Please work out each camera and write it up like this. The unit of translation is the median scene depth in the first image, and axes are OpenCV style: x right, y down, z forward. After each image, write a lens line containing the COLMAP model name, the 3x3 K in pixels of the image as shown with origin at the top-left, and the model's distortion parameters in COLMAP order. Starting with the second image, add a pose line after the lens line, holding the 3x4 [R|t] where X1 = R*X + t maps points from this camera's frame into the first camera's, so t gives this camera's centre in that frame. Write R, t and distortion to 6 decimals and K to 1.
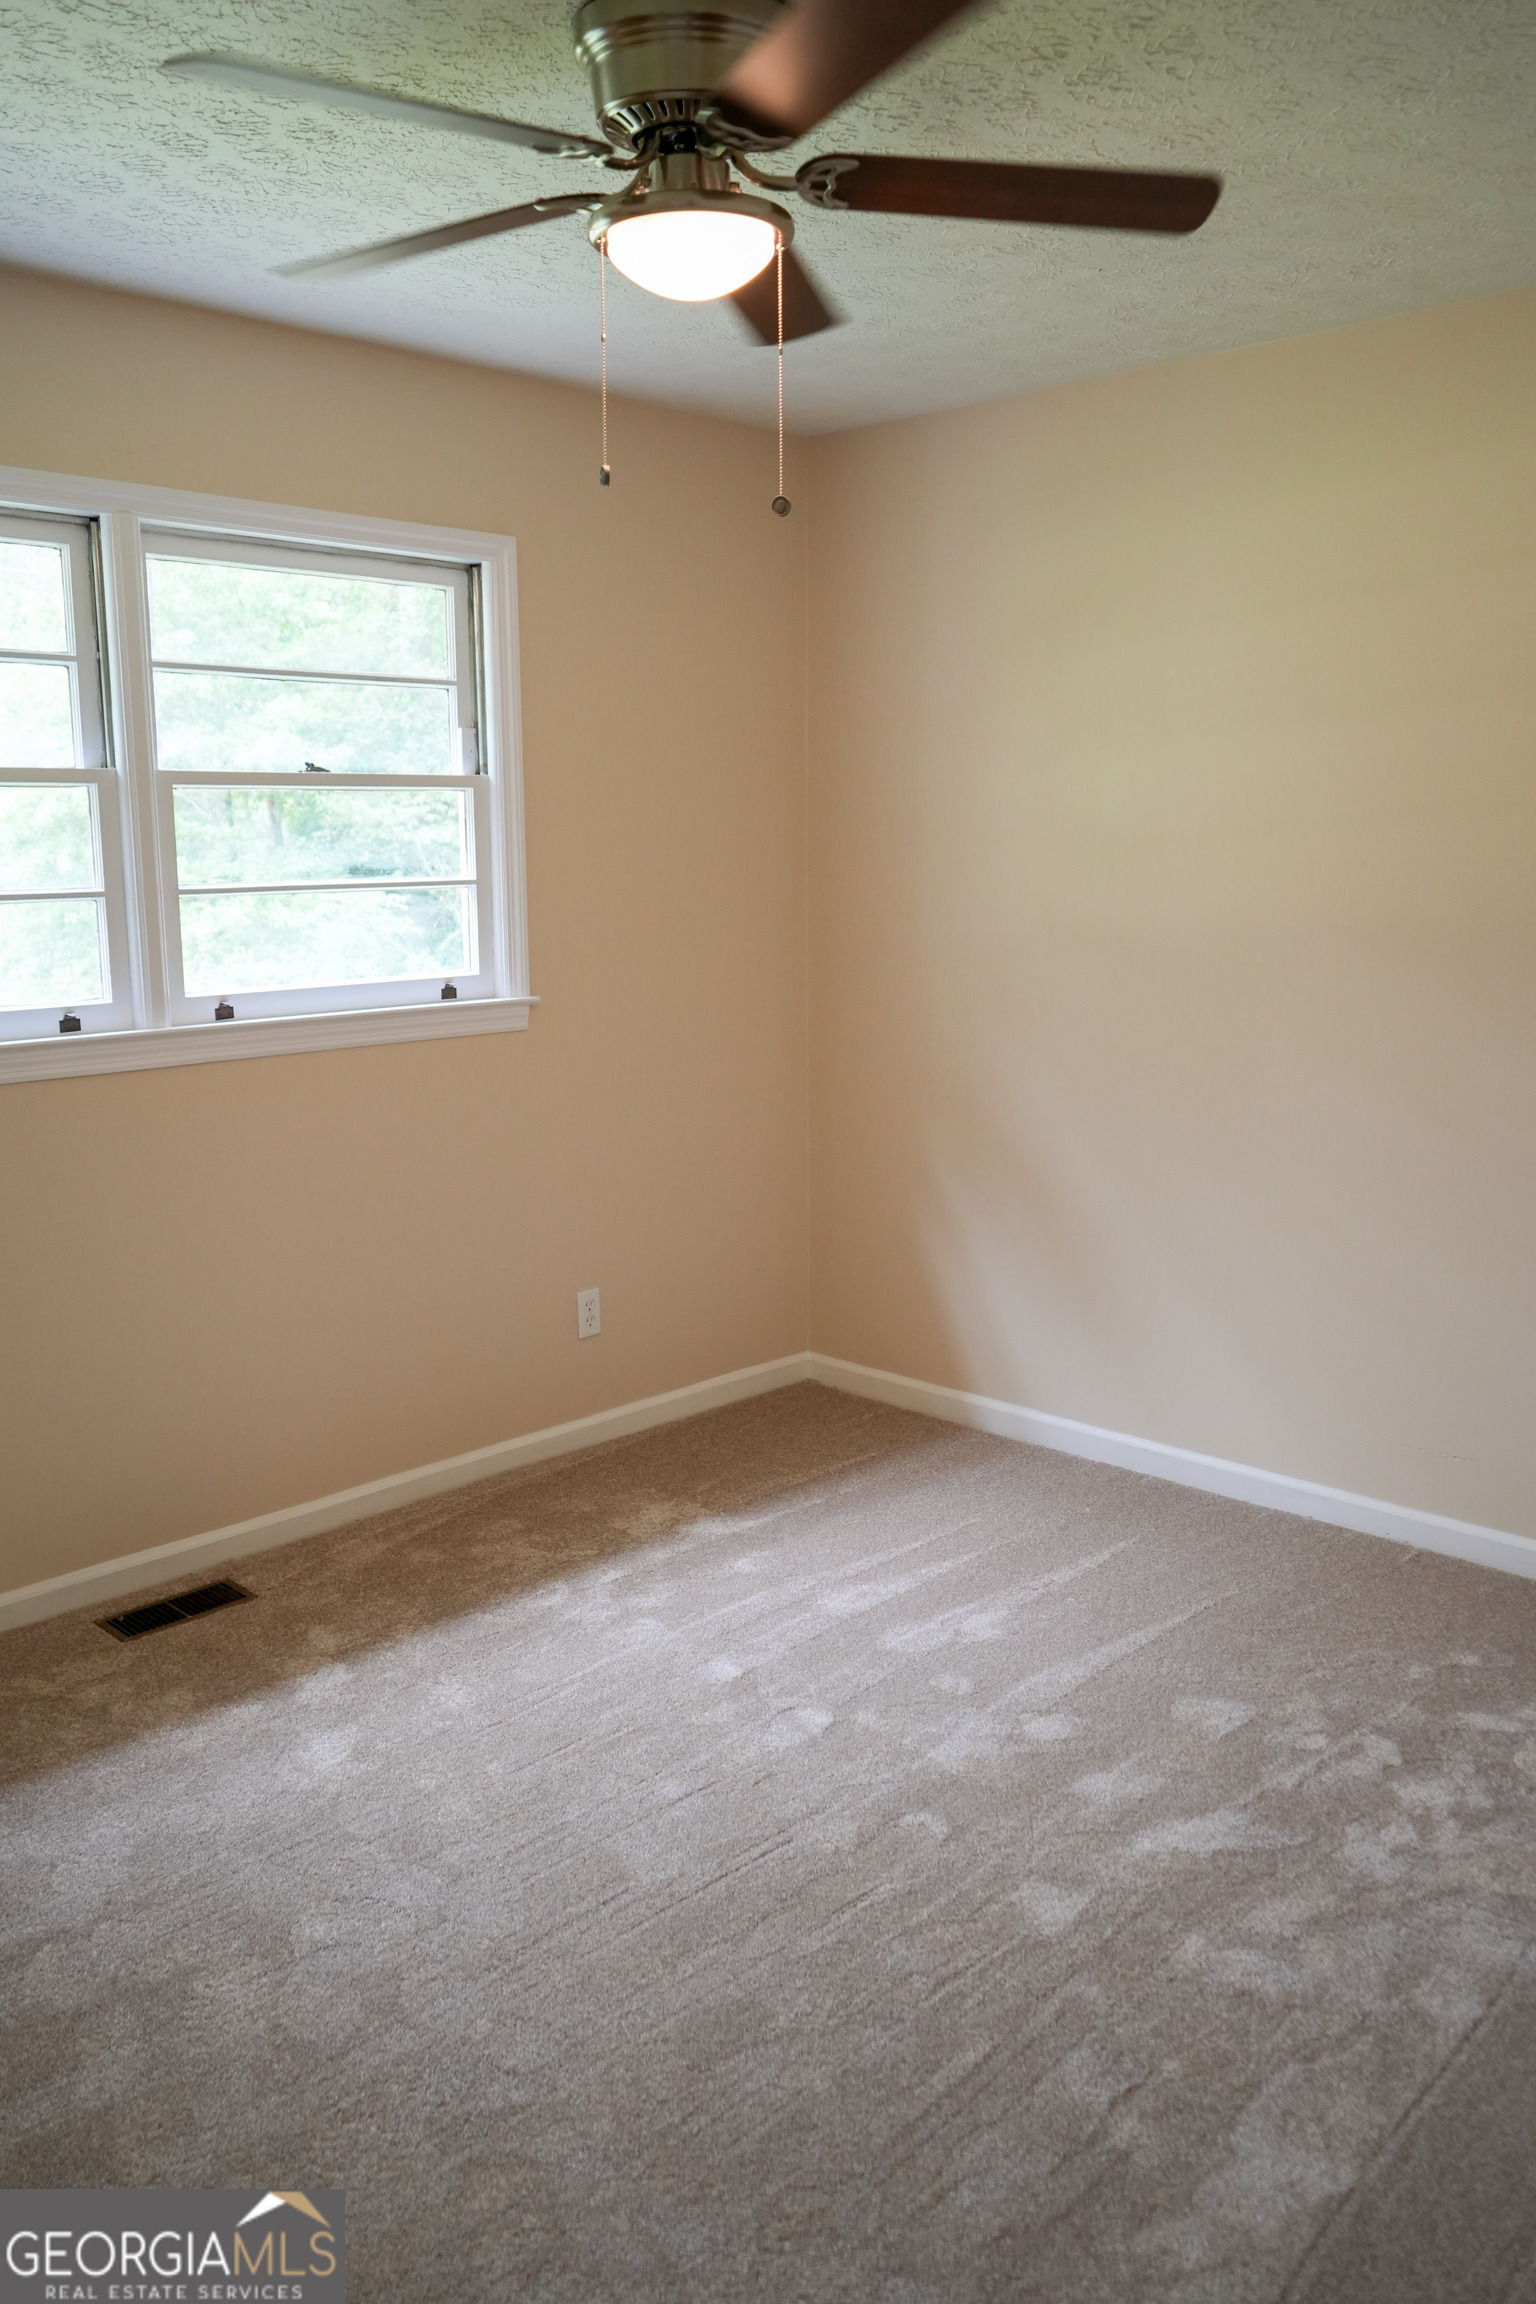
lens RADIAL K [[1850.5, 0, 768.0], [0, 1850.5, 1152.0], [0, 0, 1]] dist [-0.036185, 0.043918]
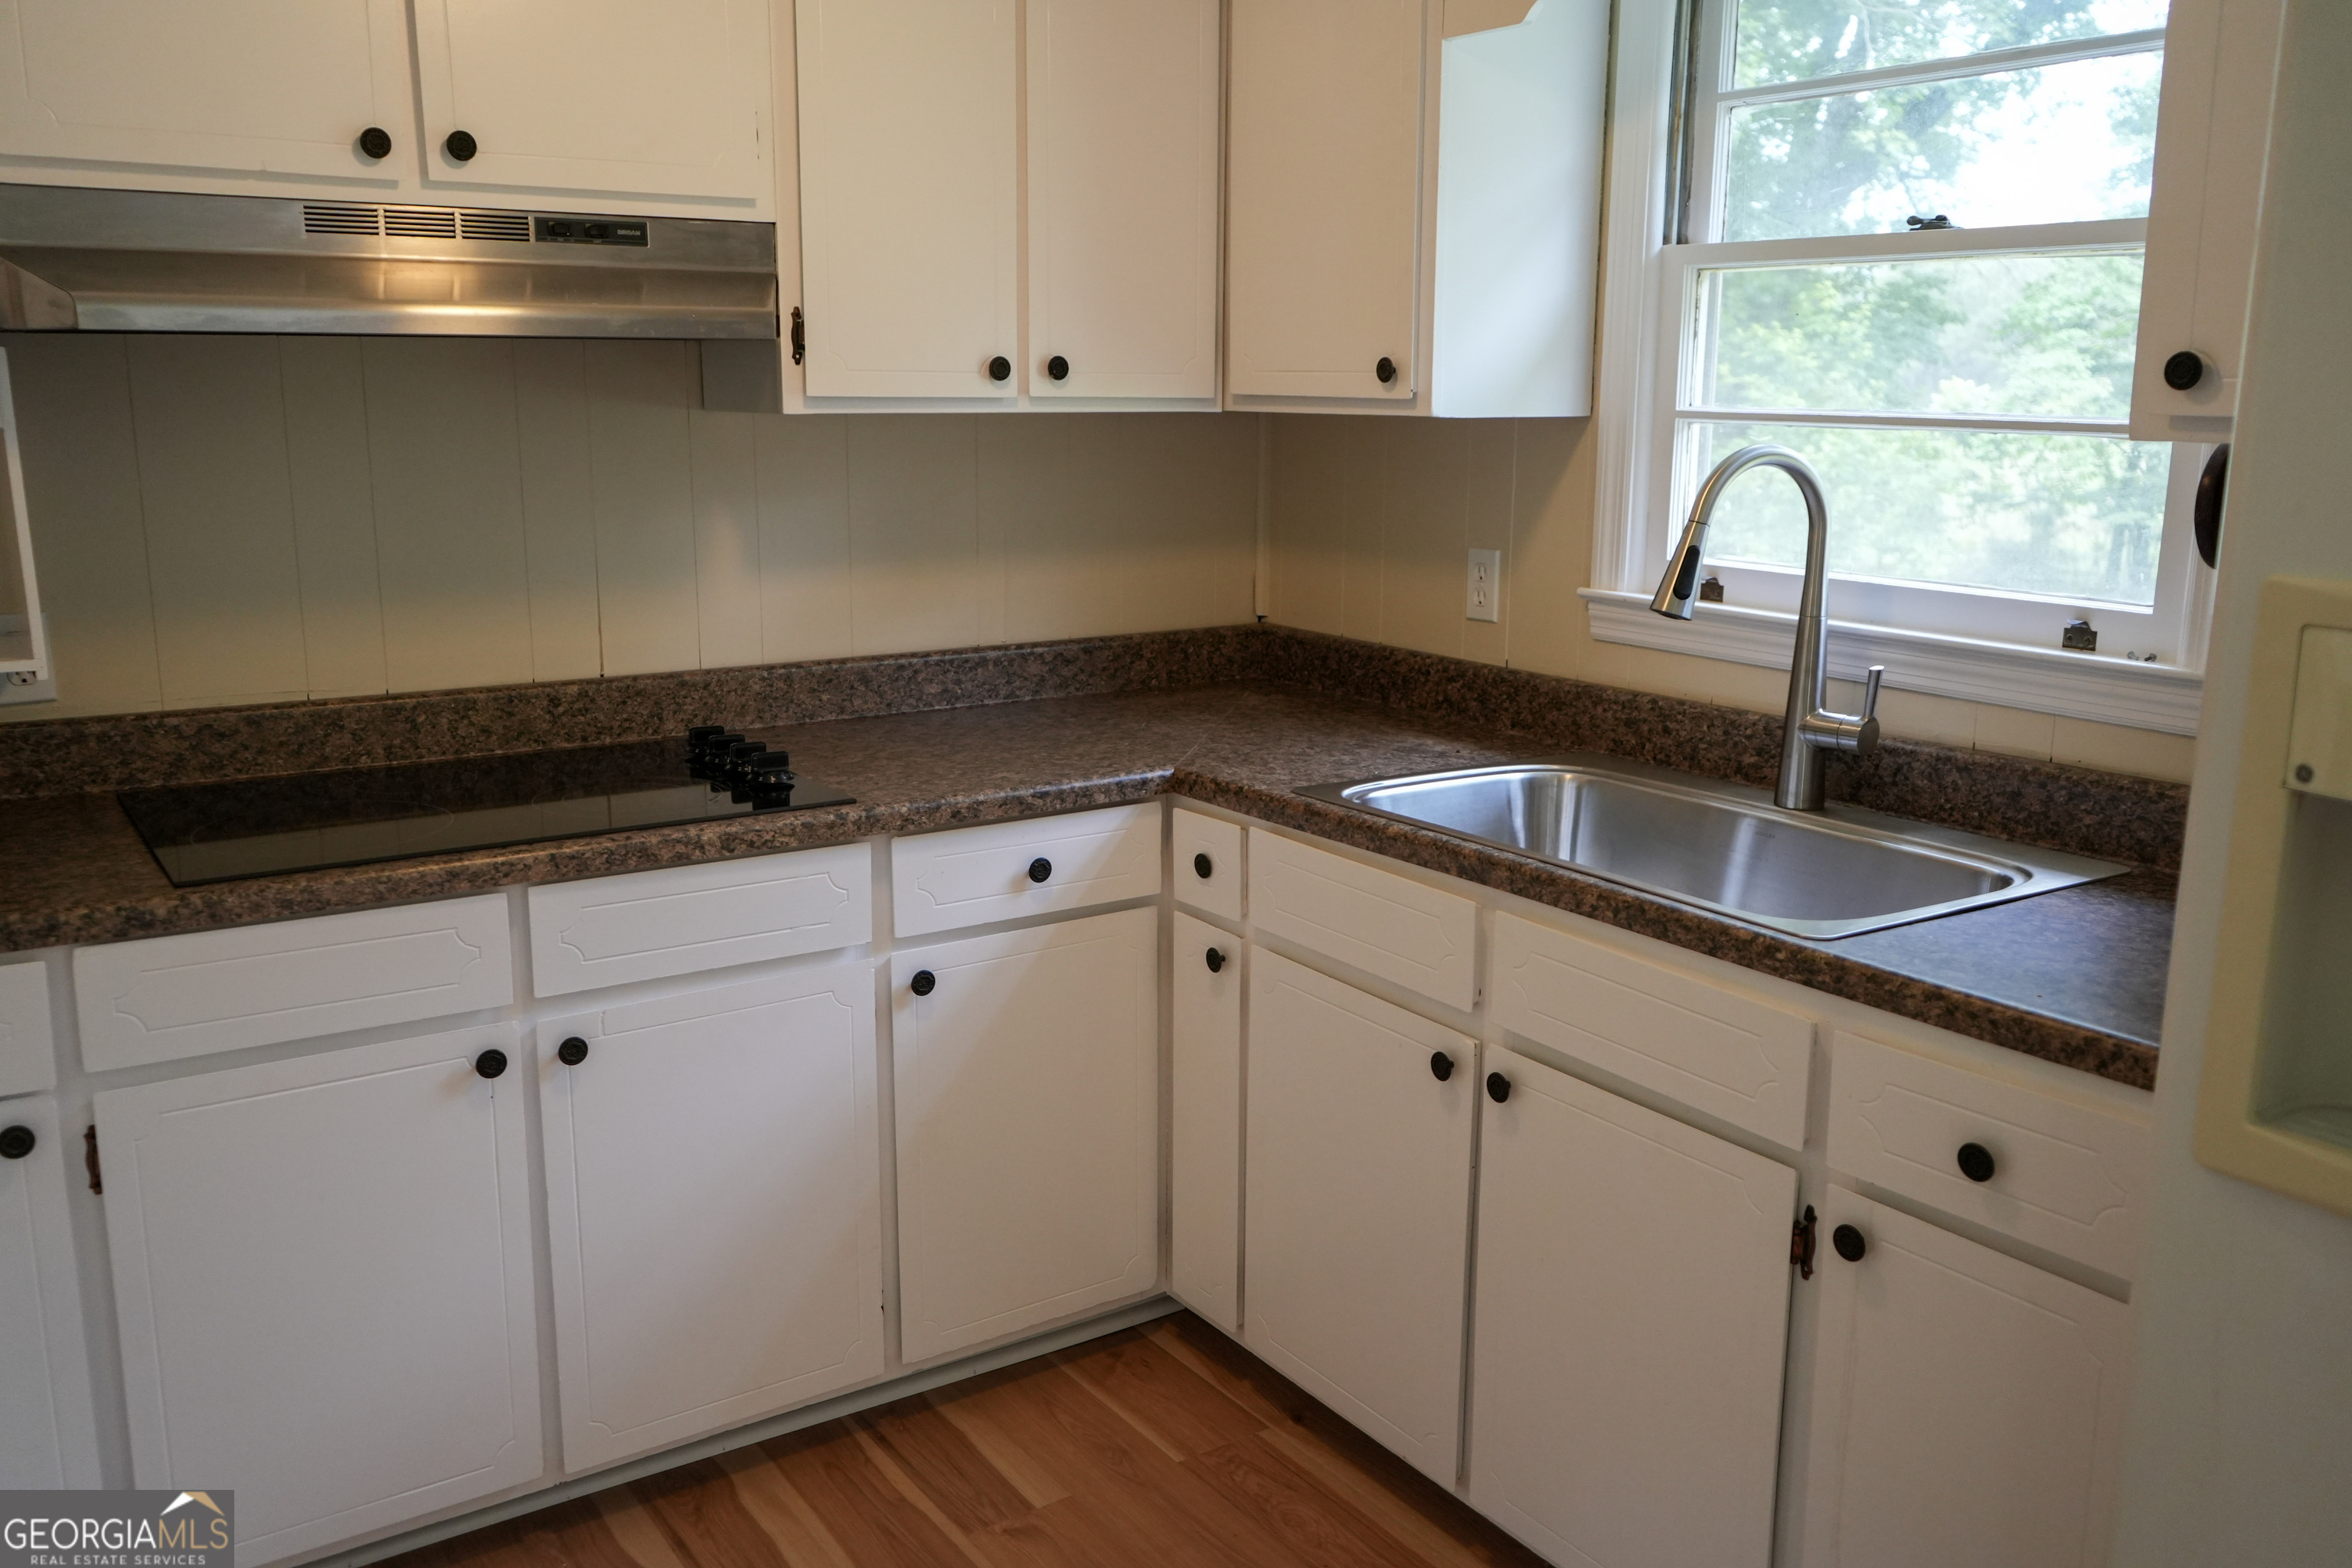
lens RADIAL K [[1889.1, 0, 1172.7], [0, 1889.1, 776.2], [0, 0, 1]] dist [-0.036185, 0.043918]
pose [[-0.200975, 0.194274, -0.960139, 0.425609], [-0.205887, 0.949867, 0.235292, -0.128427], [0.957716, 0.244968, -0.150901, 0.892944]]
